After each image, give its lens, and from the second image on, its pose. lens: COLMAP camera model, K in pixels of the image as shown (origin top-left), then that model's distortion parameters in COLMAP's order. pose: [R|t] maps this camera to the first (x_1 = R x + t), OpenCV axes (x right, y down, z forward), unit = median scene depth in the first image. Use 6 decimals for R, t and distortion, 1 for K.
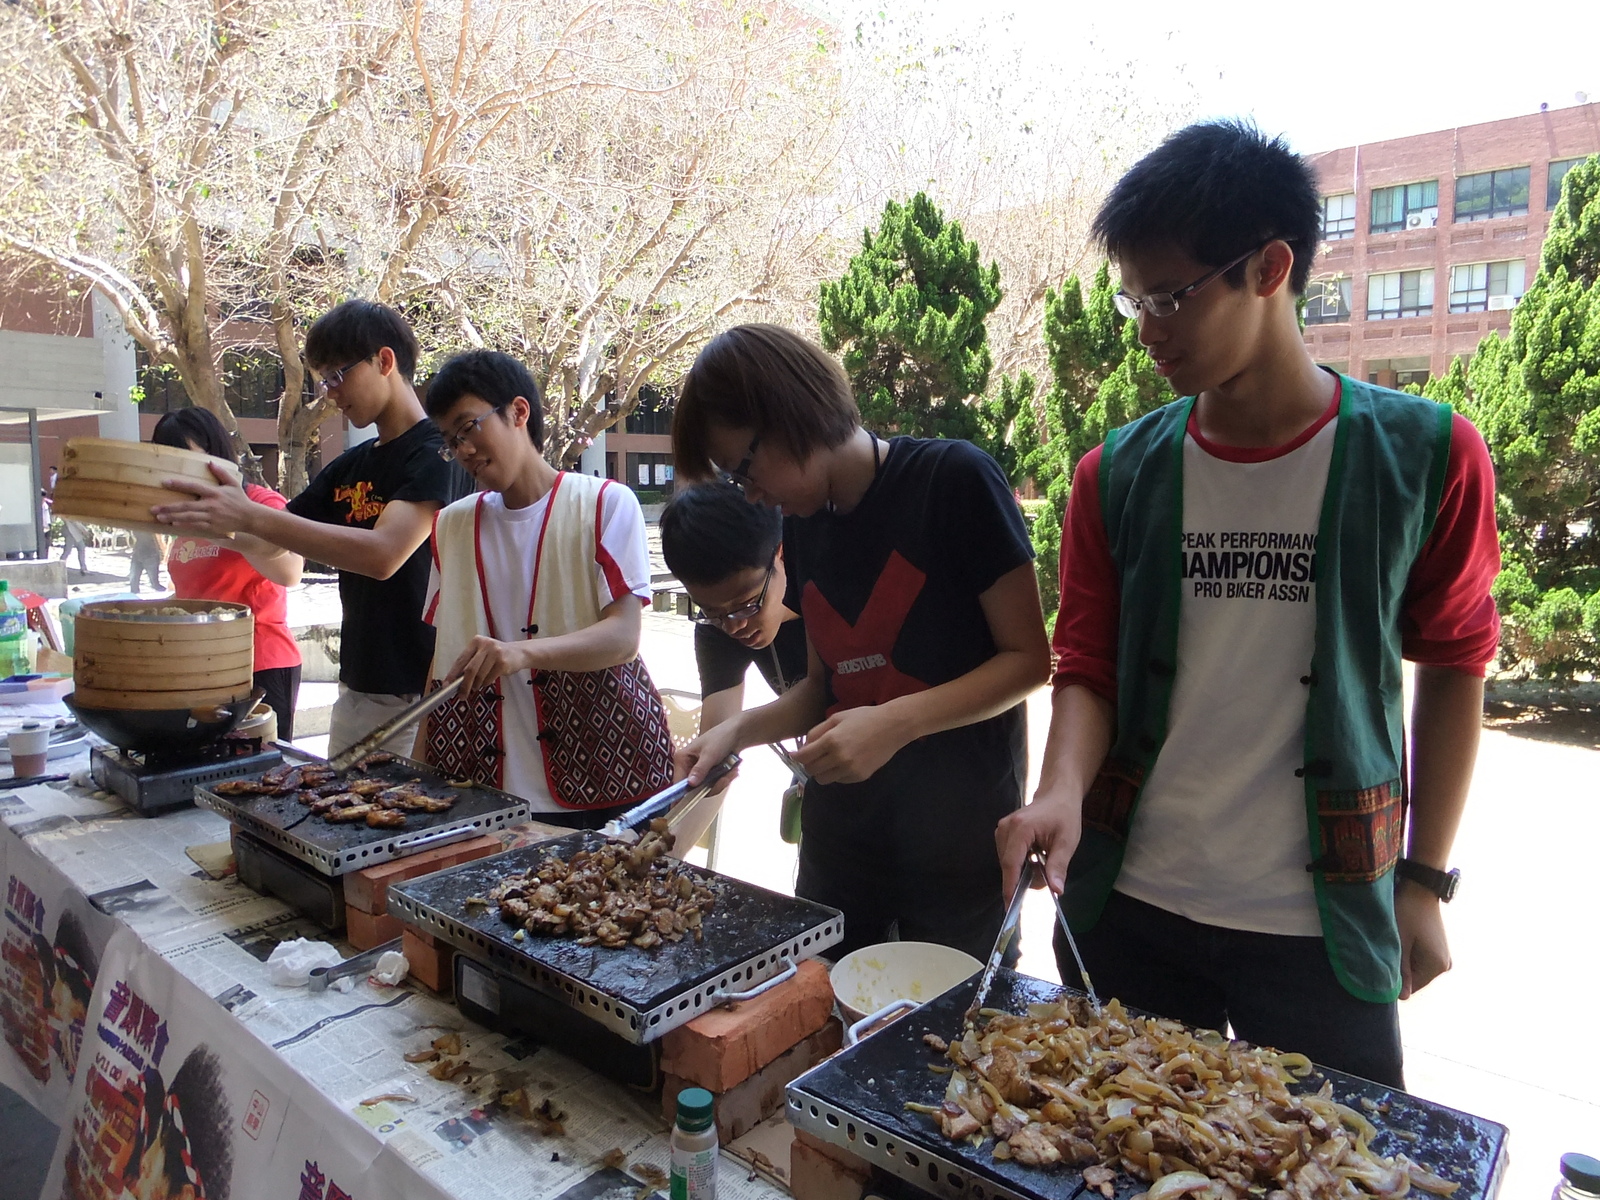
lens RADIAL K [[1078.9, 0, 800.0], [0, 1078.9, 600.0], [0, 0, 1]] dist [-0.026364, 0.000618]
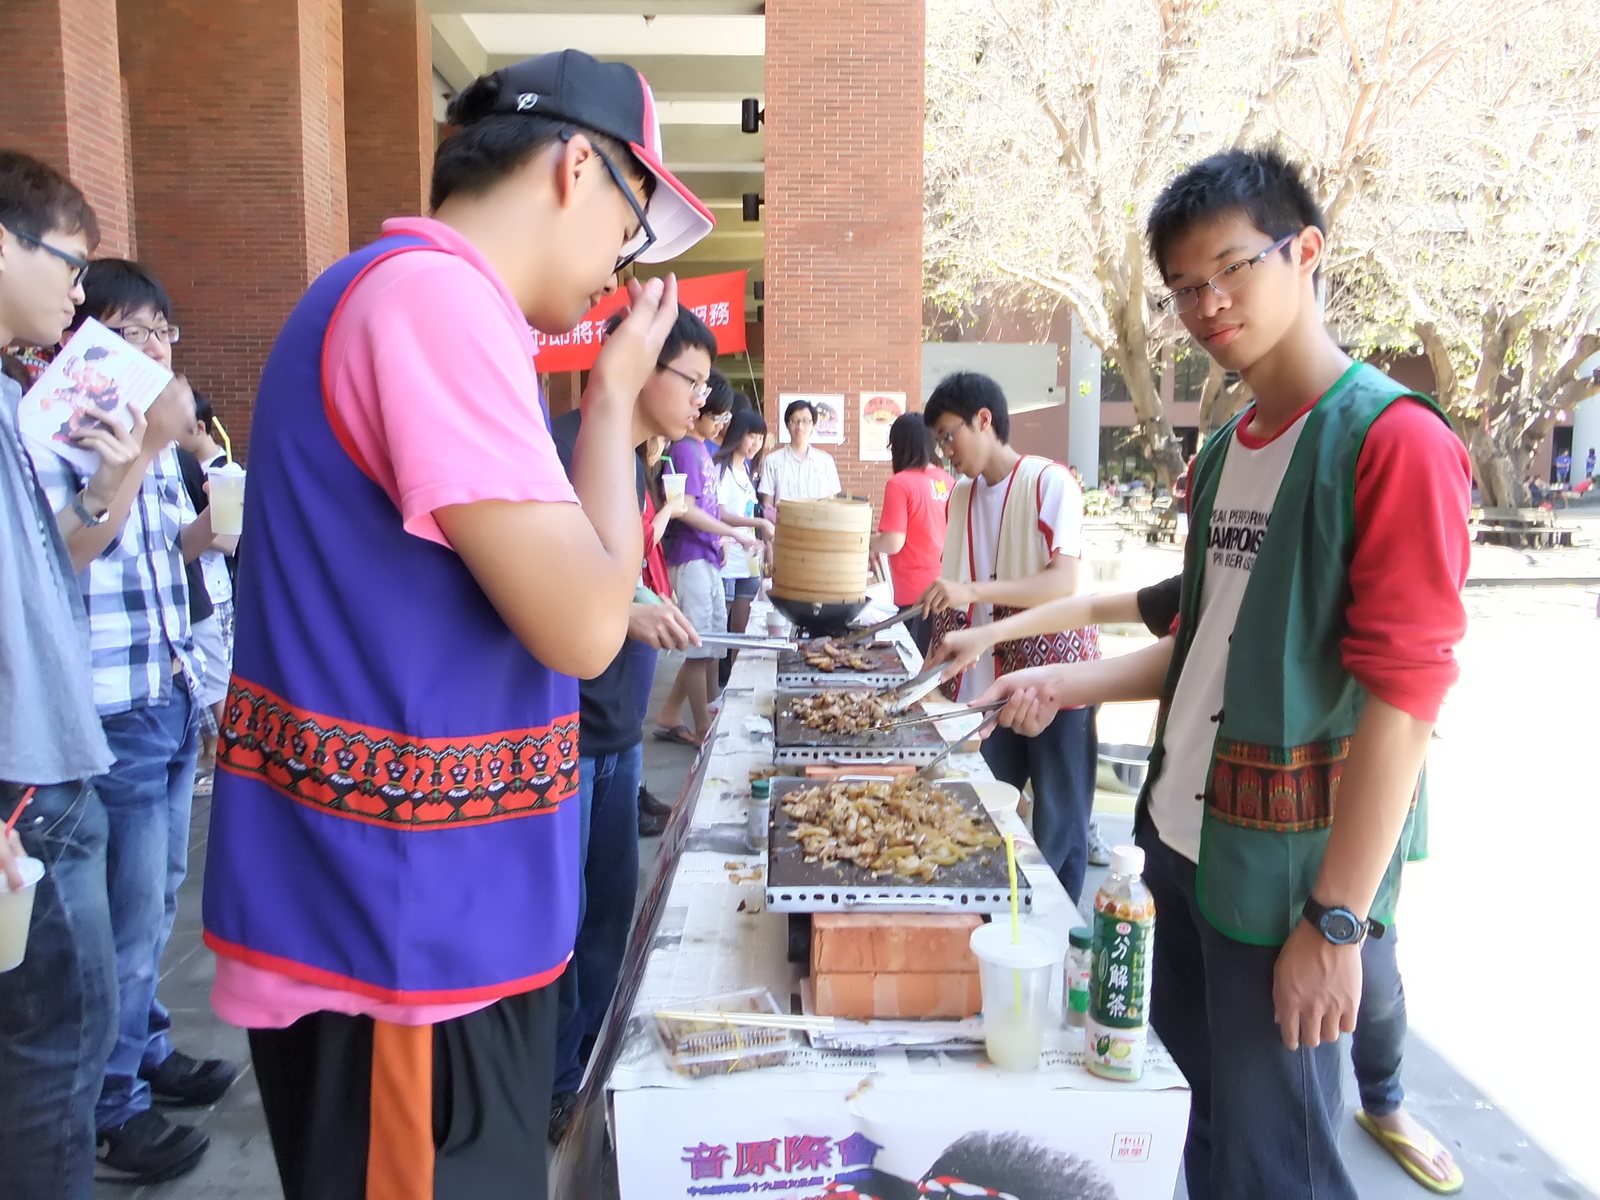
lens RADIAL K [[1078.9, 0, 800.0], [0, 1078.9, 600.0], [0, 0, 1]] dist [-0.026364, 0.000618]
pose [[0.654893, 0.093336, -0.749936, 0.641340], [-0.078665, 0.995372, 0.055187, 0.004884], [0.751616, 0.022852, 0.659205, -0.121666]]
